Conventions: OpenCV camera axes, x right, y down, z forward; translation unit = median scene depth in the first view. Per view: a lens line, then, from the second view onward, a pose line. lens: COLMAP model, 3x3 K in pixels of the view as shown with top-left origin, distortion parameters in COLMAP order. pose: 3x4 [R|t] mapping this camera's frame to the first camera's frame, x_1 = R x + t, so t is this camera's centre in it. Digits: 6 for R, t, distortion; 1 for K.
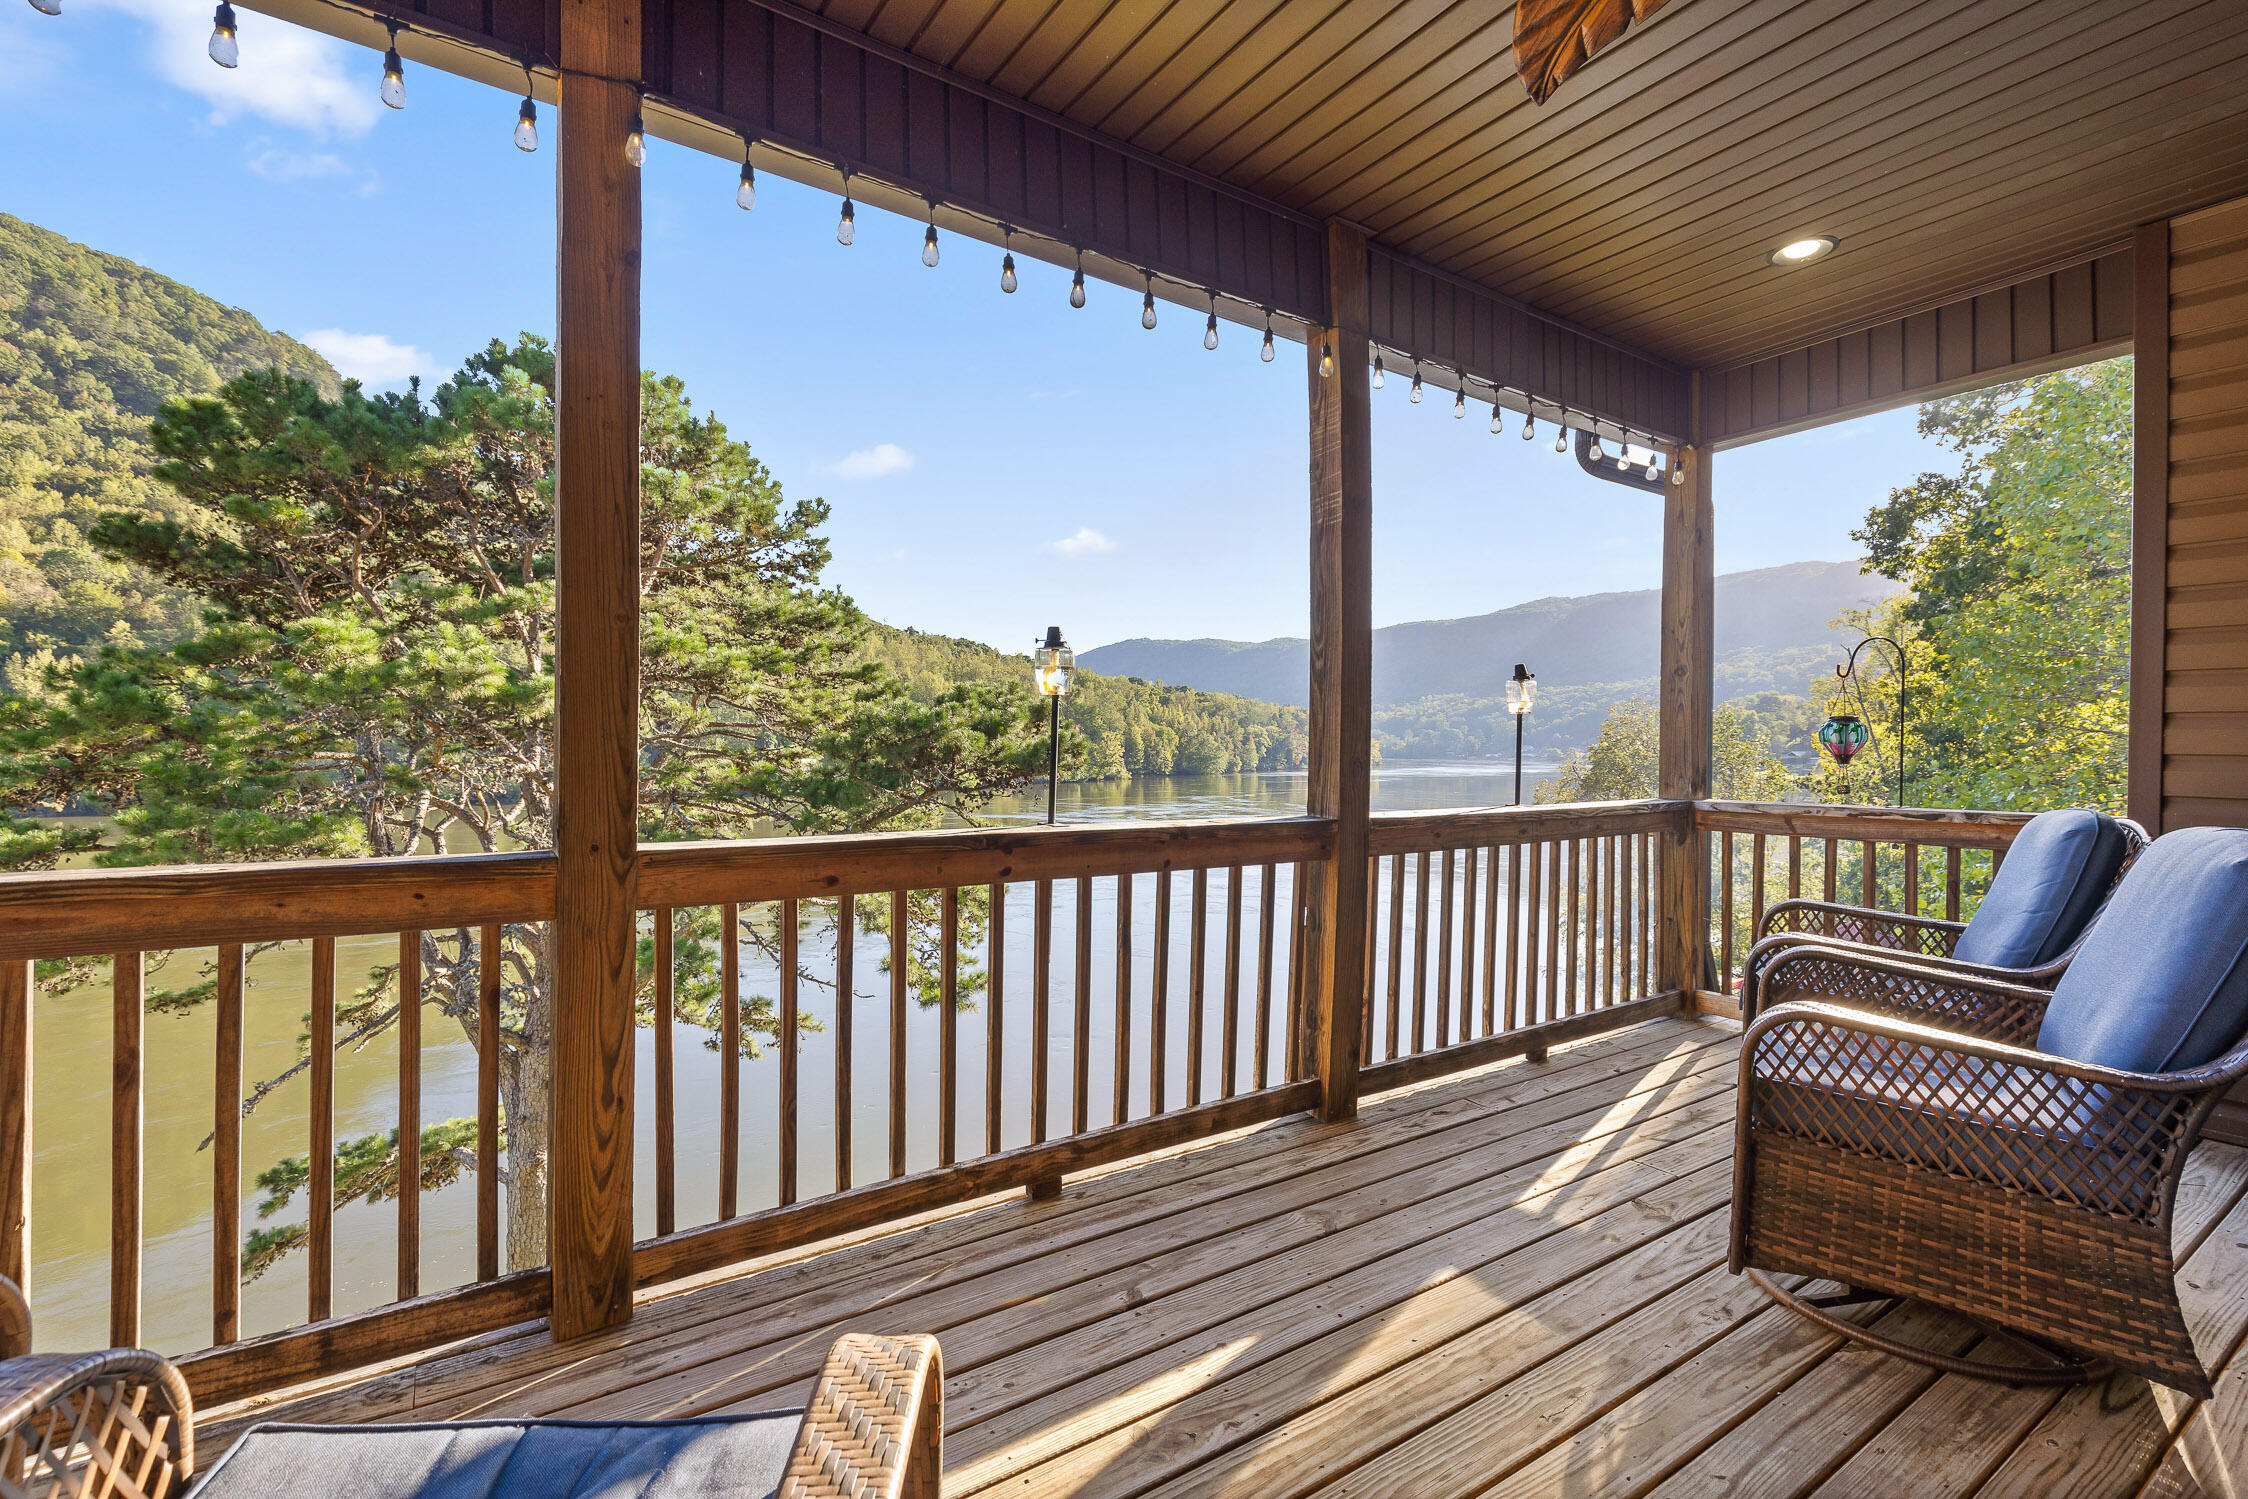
lens RADIAL K [[1011.5, 0, 1117.7], [0, 1011.5, 751.8], [0, 0, 1]] dist [-0.001953, 0.000355]
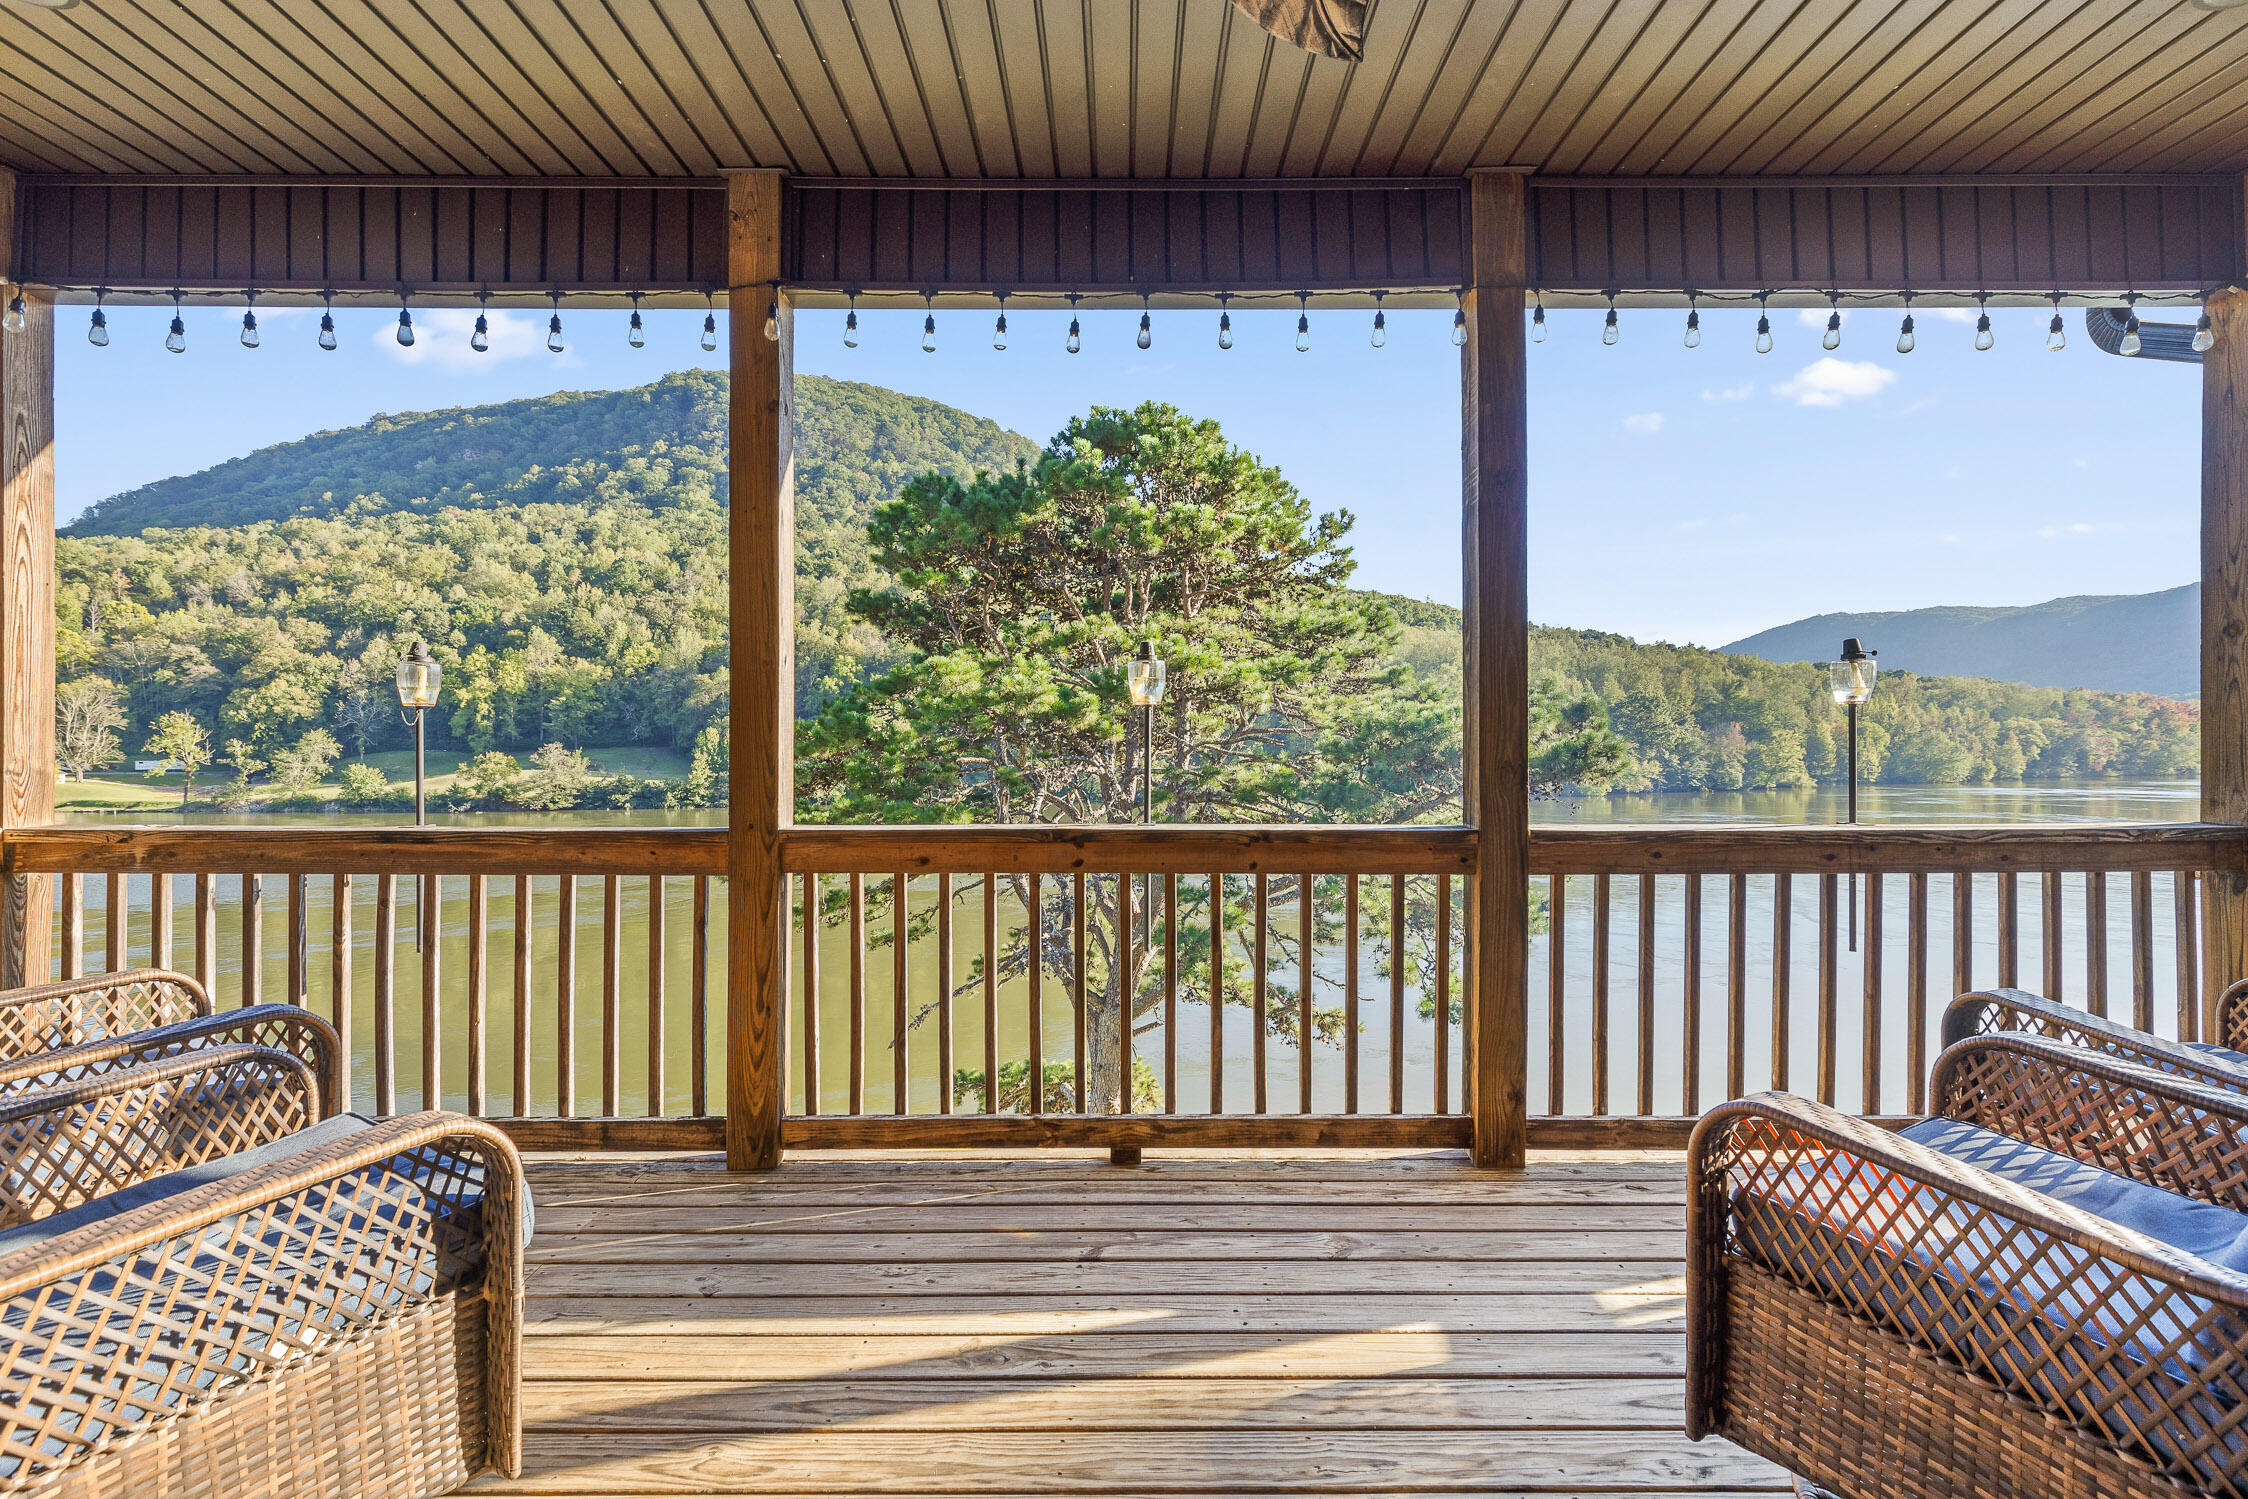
lens RADIAL K [[1021.3, 0, 1115.0], [0, 1021.3, 742.5], [0, 0, 1]] dist [0.002997, 0.000595]
pose [[0.830338, -0.011533, -0.557141, 0.113835], [0.004199, 0.999887, -0.014440, 0.000044], [0.557244, 0.009651, 0.830293, 0.014869]]
